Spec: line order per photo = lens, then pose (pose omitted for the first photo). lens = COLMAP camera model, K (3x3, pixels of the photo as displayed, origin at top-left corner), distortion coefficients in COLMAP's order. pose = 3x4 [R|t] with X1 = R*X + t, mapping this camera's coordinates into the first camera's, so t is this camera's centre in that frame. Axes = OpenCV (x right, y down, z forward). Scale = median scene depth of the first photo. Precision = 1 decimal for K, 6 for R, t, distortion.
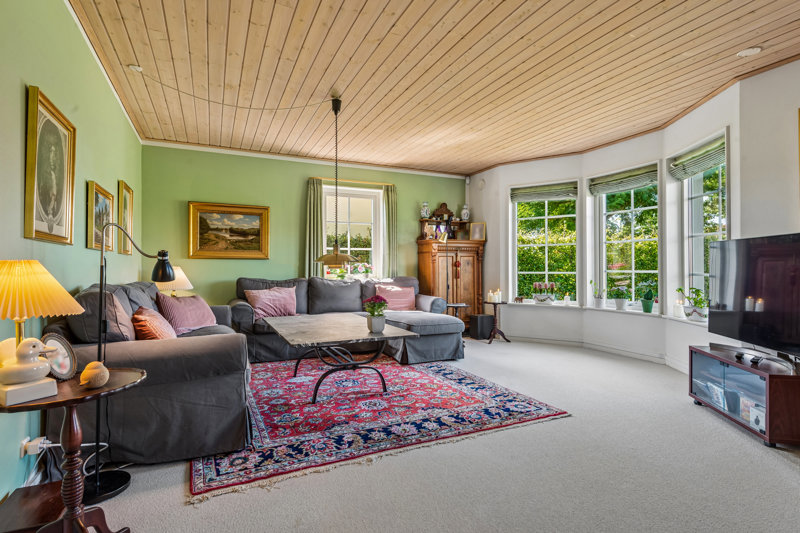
lens RADIAL K [[406.4, 0, 400.0], [0, 406.4, 266.5], [0, 0, 1]] dist [0.004545, 0.000292]
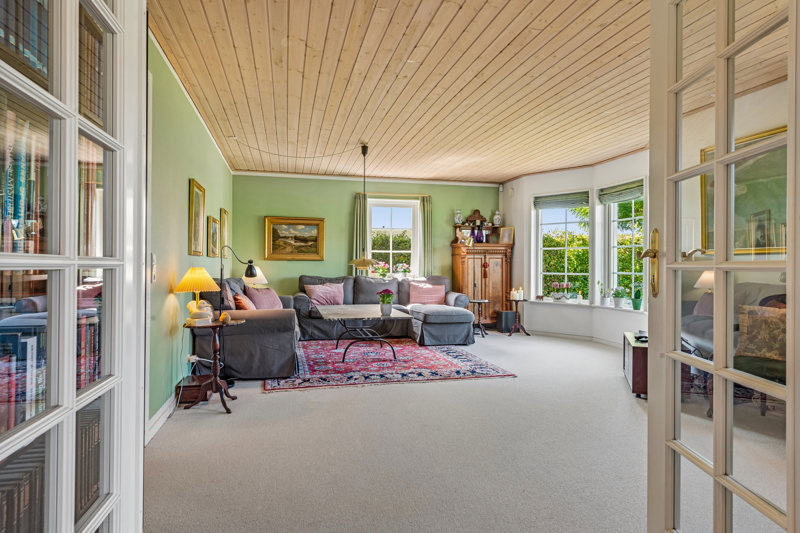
lens RADIAL K [[476.6, 0, 400.0], [0, 476.6, 266.5], [0, 0, 1]] dist [0.003774, 0.000763]
pose [[0.979226, 0.007170, -0.202647, 0.204964], [-0.005776, 0.999955, 0.007470, -0.012447], [0.202692, -0.006144, 0.979223, -0.388183]]
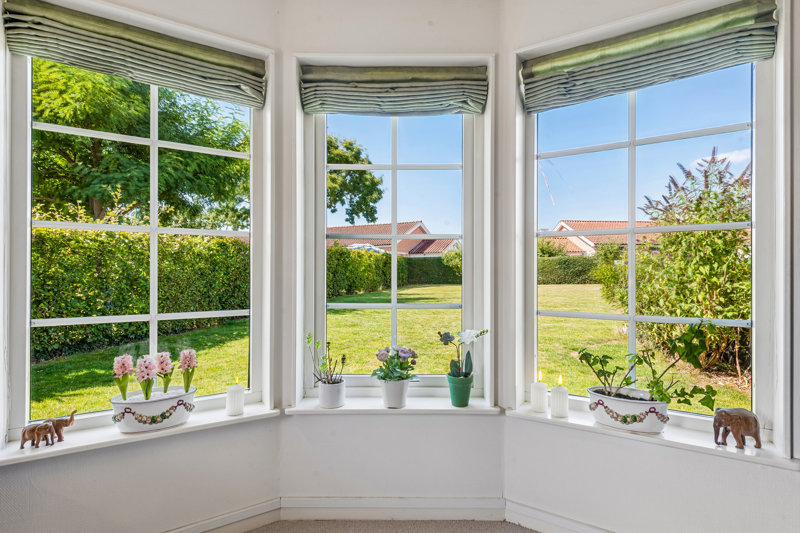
lens RADIAL K [[406.4, 0, 400.0], [0, 406.4, 266.5], [0, 0, 1]] dist [0.004545, 0.000292]
pose [[0.415418, 0.018288, 0.909447, 0.170540], [-0.007815, 0.999833, -0.016536, -0.022404], [-0.909597, -0.000238, 0.415491, 0.779847]]
